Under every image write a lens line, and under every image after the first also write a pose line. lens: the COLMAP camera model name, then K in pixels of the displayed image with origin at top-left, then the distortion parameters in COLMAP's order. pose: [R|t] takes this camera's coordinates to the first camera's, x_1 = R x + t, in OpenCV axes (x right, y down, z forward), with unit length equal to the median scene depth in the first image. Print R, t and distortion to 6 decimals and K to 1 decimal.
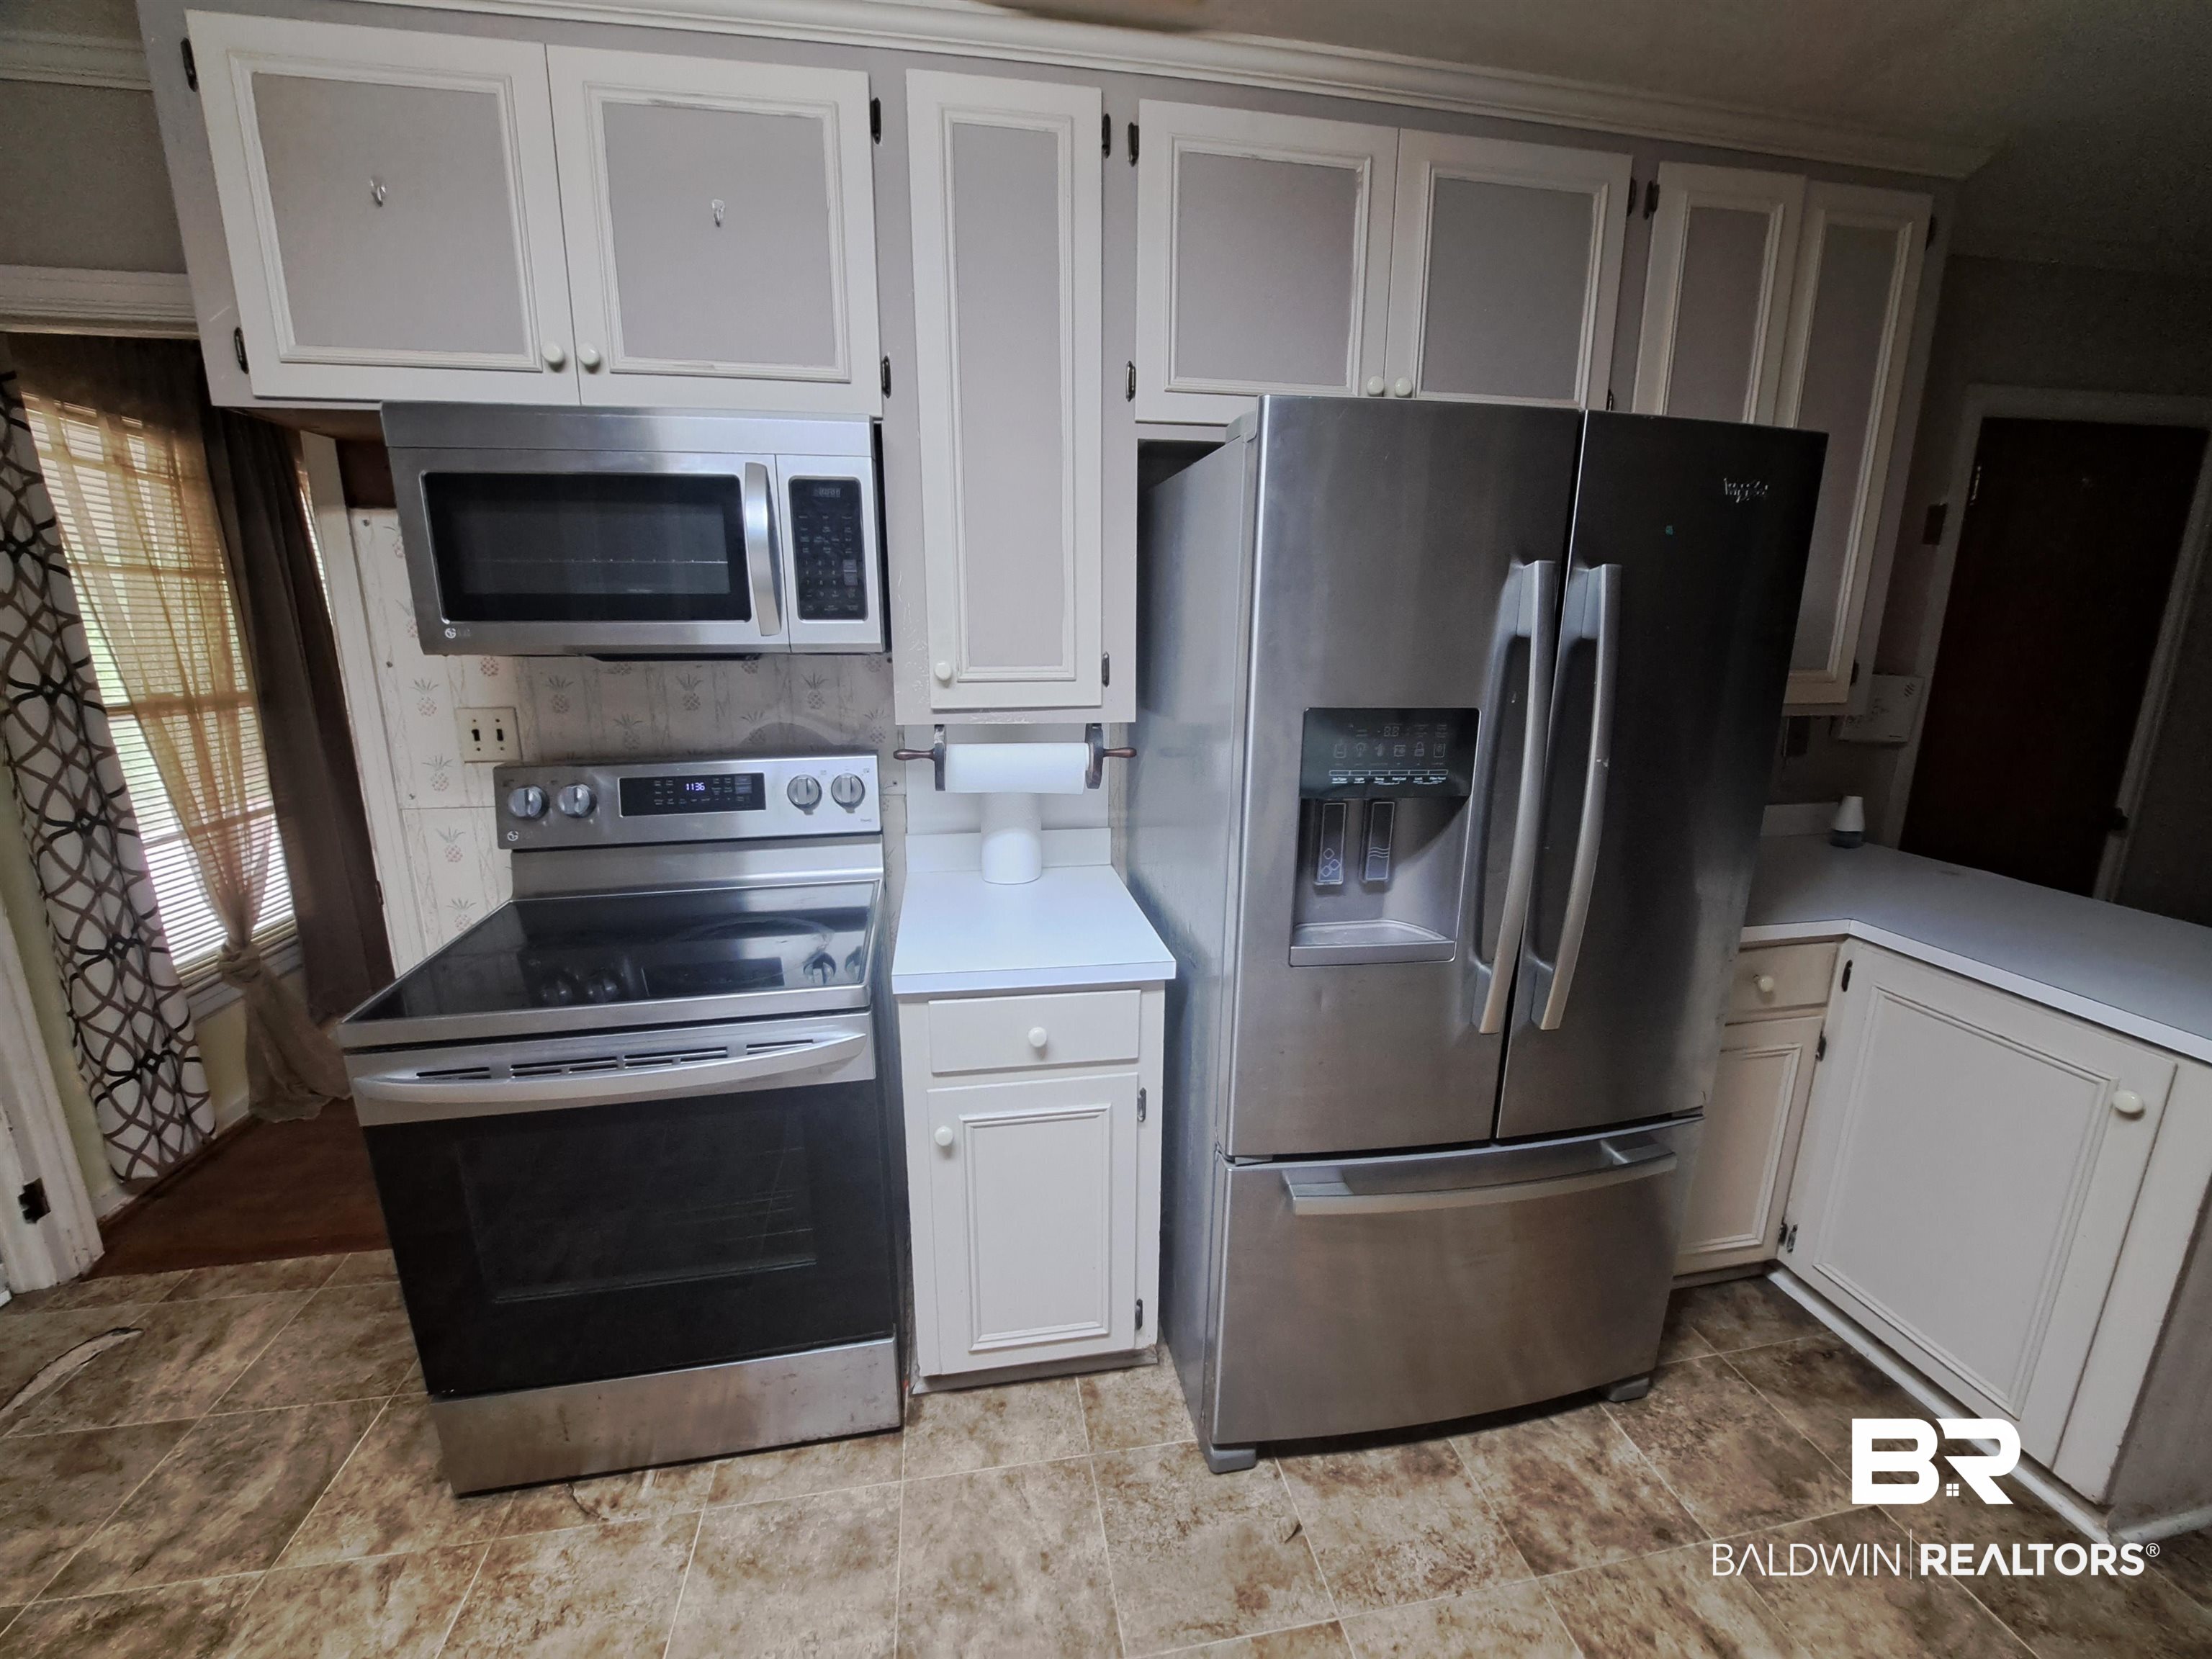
lens RADIAL K [[903.7, 0, 1099.5], [0, 903.7, 842.4], [0, 0, 1]] dist [-0.021741, 0.000137]
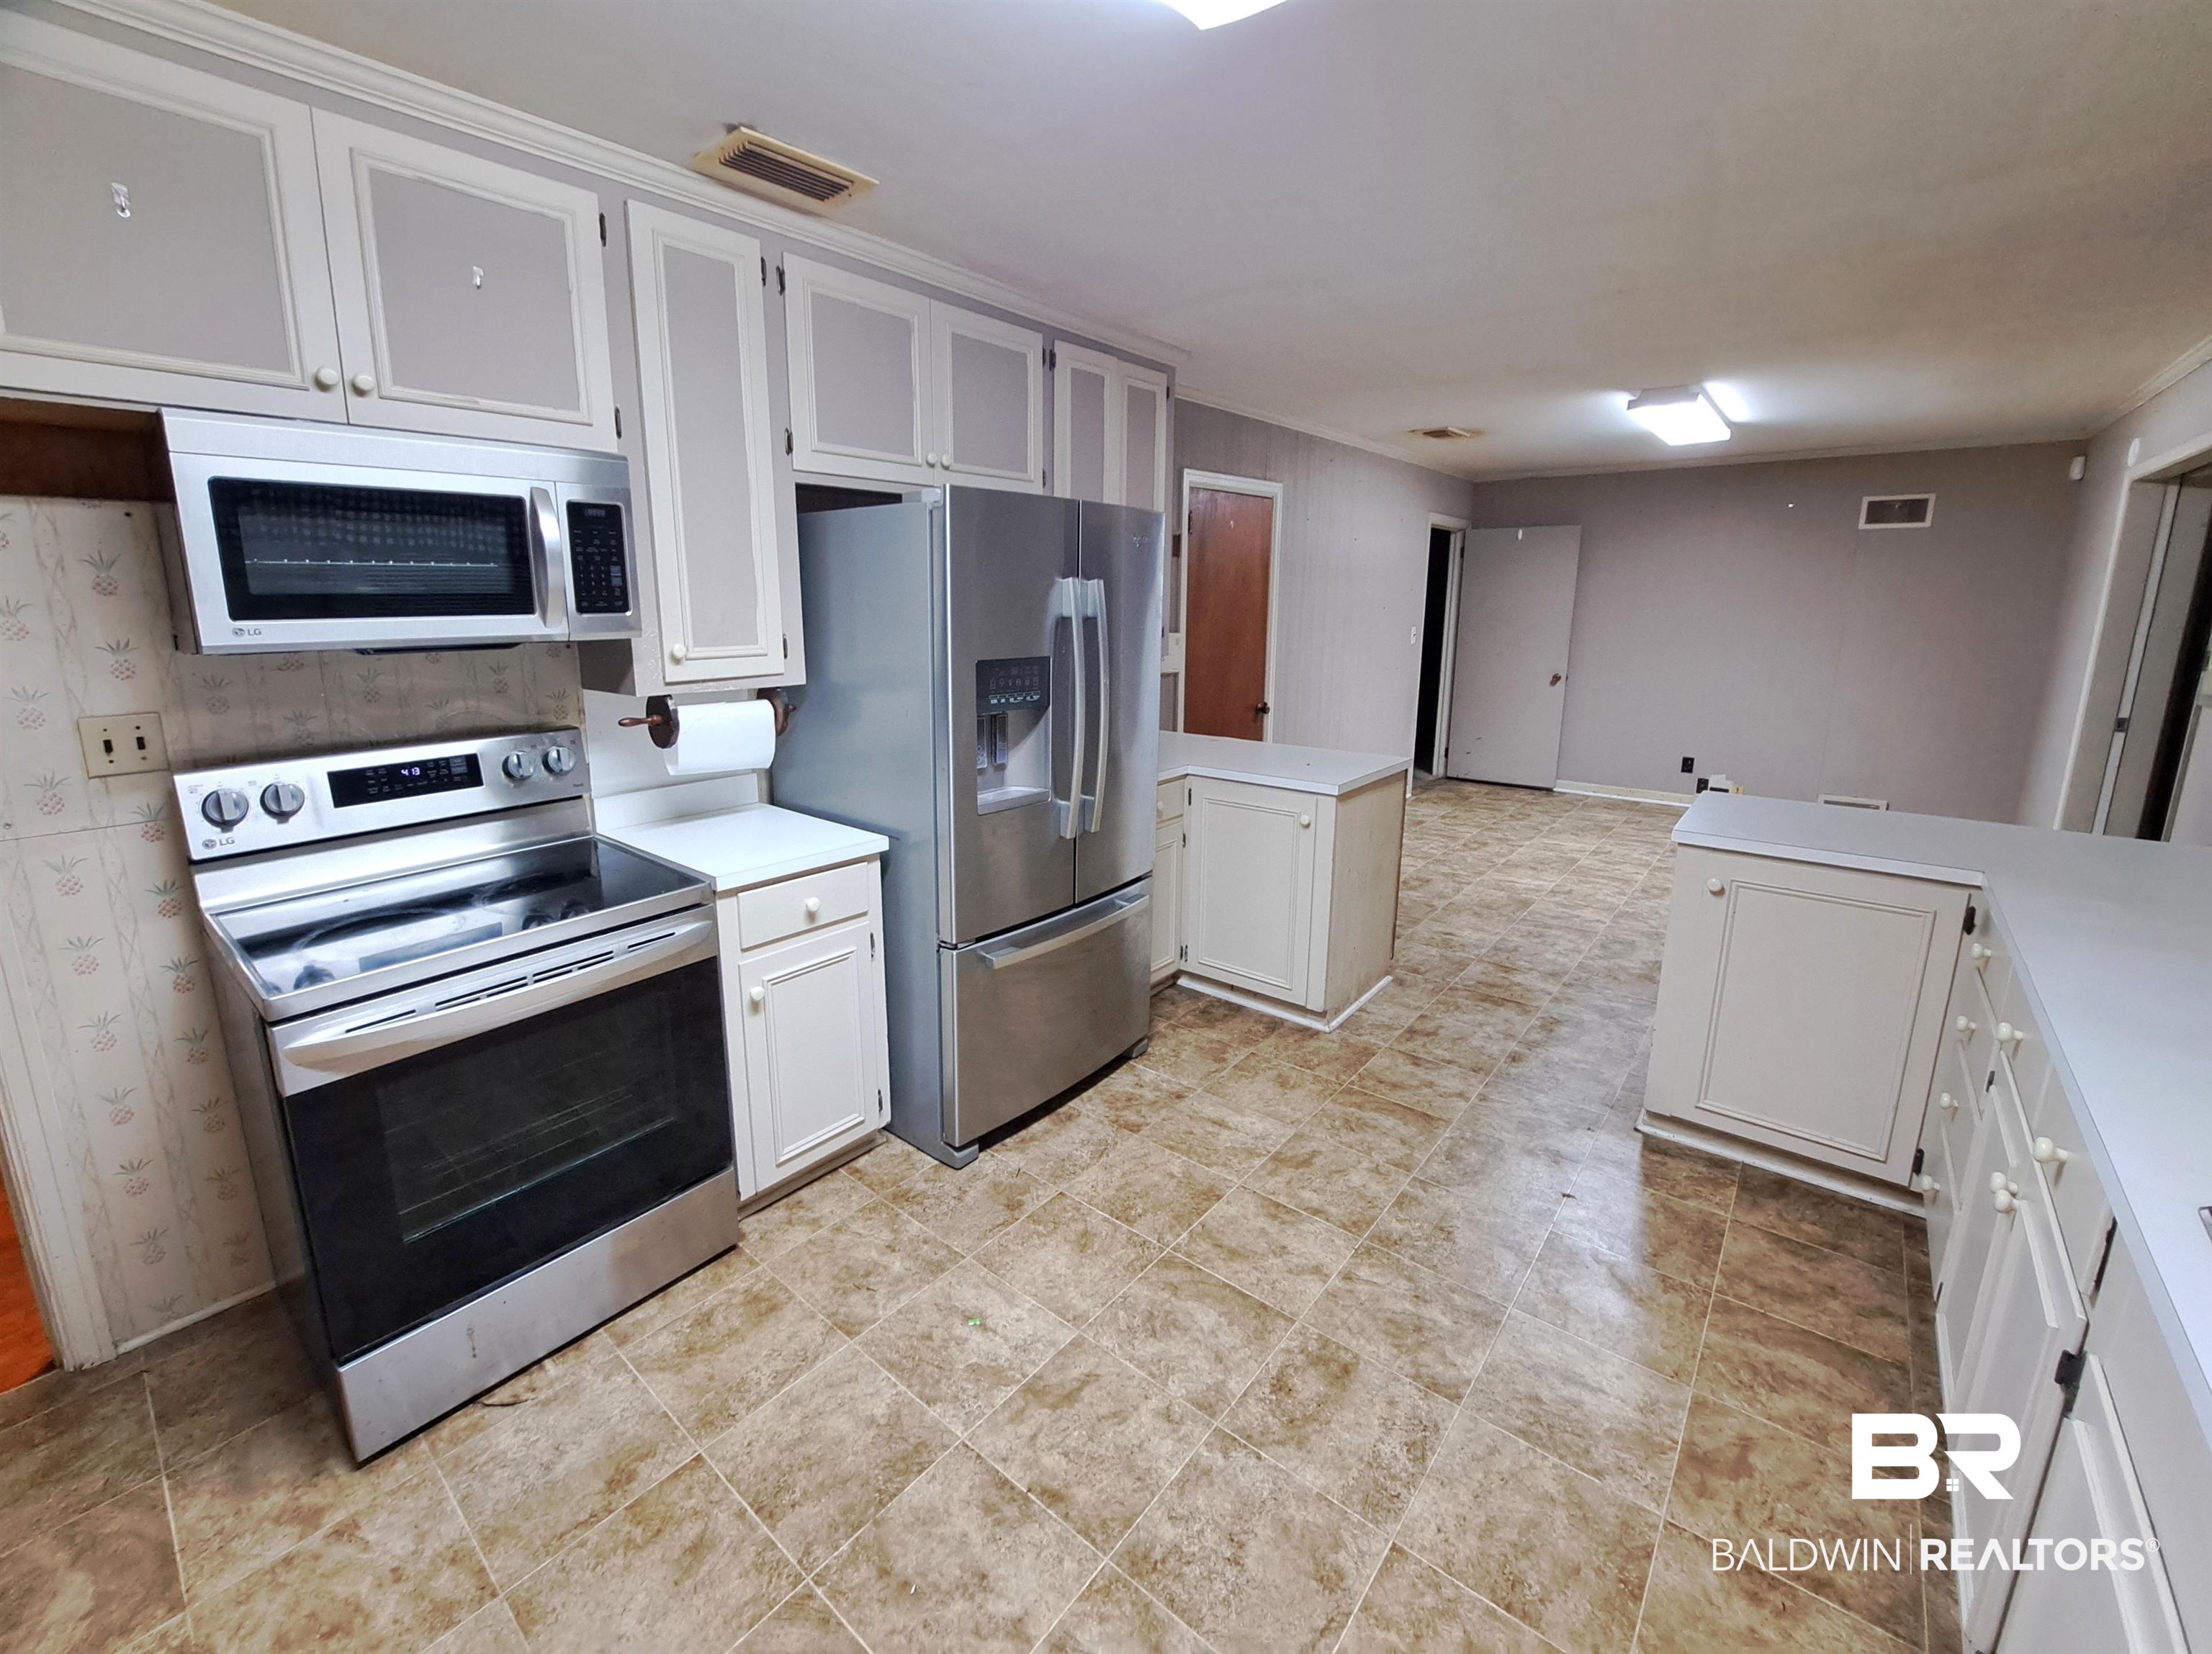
lens RADIAL K [[903.7, 0, 1099.5], [0, 903.7, 839.9], [0, 0, 1]] dist [-0.021741, 0.000137]
pose [[0.754568, -0.171933, 0.633298, -0.593582], [0.158809, 0.984225, 0.077986, 0.073977], [-0.636715, 0.041728, 0.769969, -0.376214]]
